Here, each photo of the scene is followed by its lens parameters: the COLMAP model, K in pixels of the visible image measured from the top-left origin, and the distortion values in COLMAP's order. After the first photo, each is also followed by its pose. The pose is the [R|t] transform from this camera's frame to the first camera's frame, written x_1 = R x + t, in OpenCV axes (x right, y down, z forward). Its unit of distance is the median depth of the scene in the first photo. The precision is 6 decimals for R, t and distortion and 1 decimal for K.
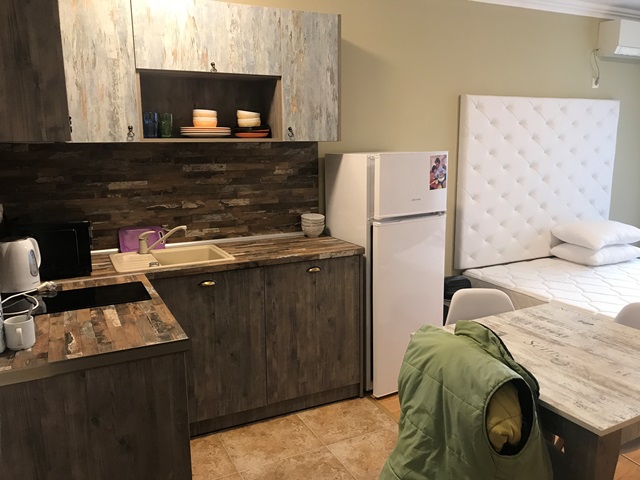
lens RADIAL K [[523.0, 0, 317.1], [0, 523.0, 236.0], [0, 0, 1]] dist [0.014507, -0.005453]
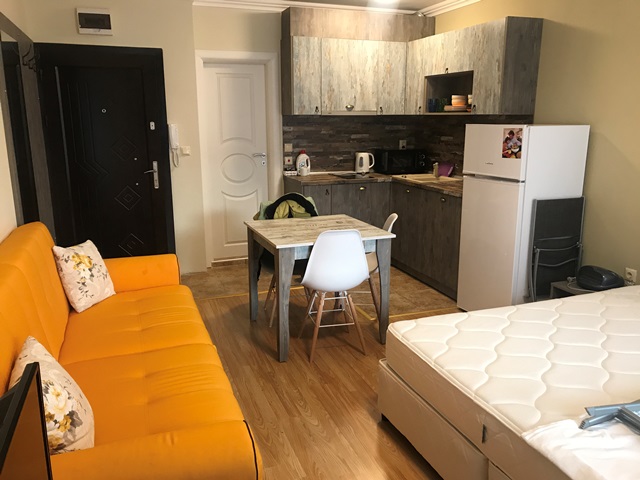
lens RADIAL K [[523.0, 0, 317.1], [0, 523.0, 236.0], [0, 0, 1]] dist [0.014507, -0.005453]
pose [[-0.098473, 0.234181, -0.967193, 1.552561], [-0.169923, 0.953686, 0.248211, -0.153408], [0.980525, 0.188790, -0.054120, 0.746971]]
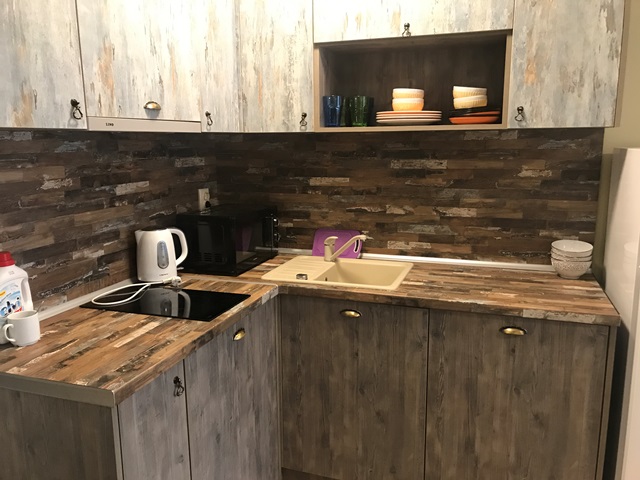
lens RADIAL K [[523.0, 0, 317.1], [0, 523.0, 236.0], [0, 0, 1]] dist [0.014507, -0.005453]
pose [[0.700944, 0.132367, -0.700826, 0.260377], [-0.121283, 0.990437, 0.065763, -0.062993], [0.702829, 0.038902, 0.710294, 0.378041]]
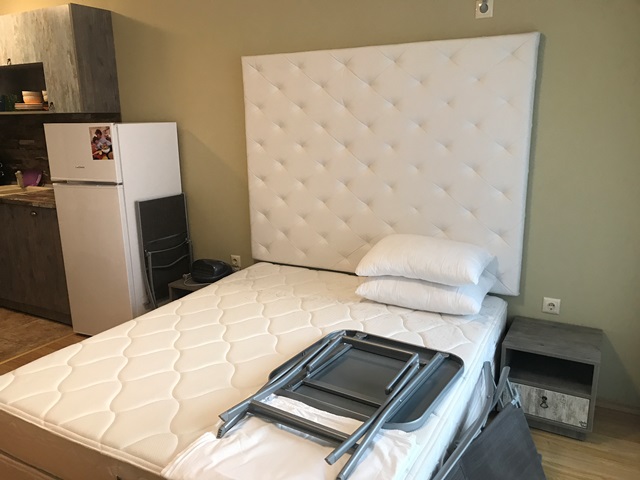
lens RADIAL K [[523.0, 0, 317.1], [0, 523.0, 236.0], [0, 0, 1]] dist [0.014507, -0.005453]
pose [[0.582245, 0.185488, -0.791571, 1.459354], [-0.131815, 0.982282, 0.133220, -0.148754], [0.802257, 0.026774, 0.596378, 0.795279]]
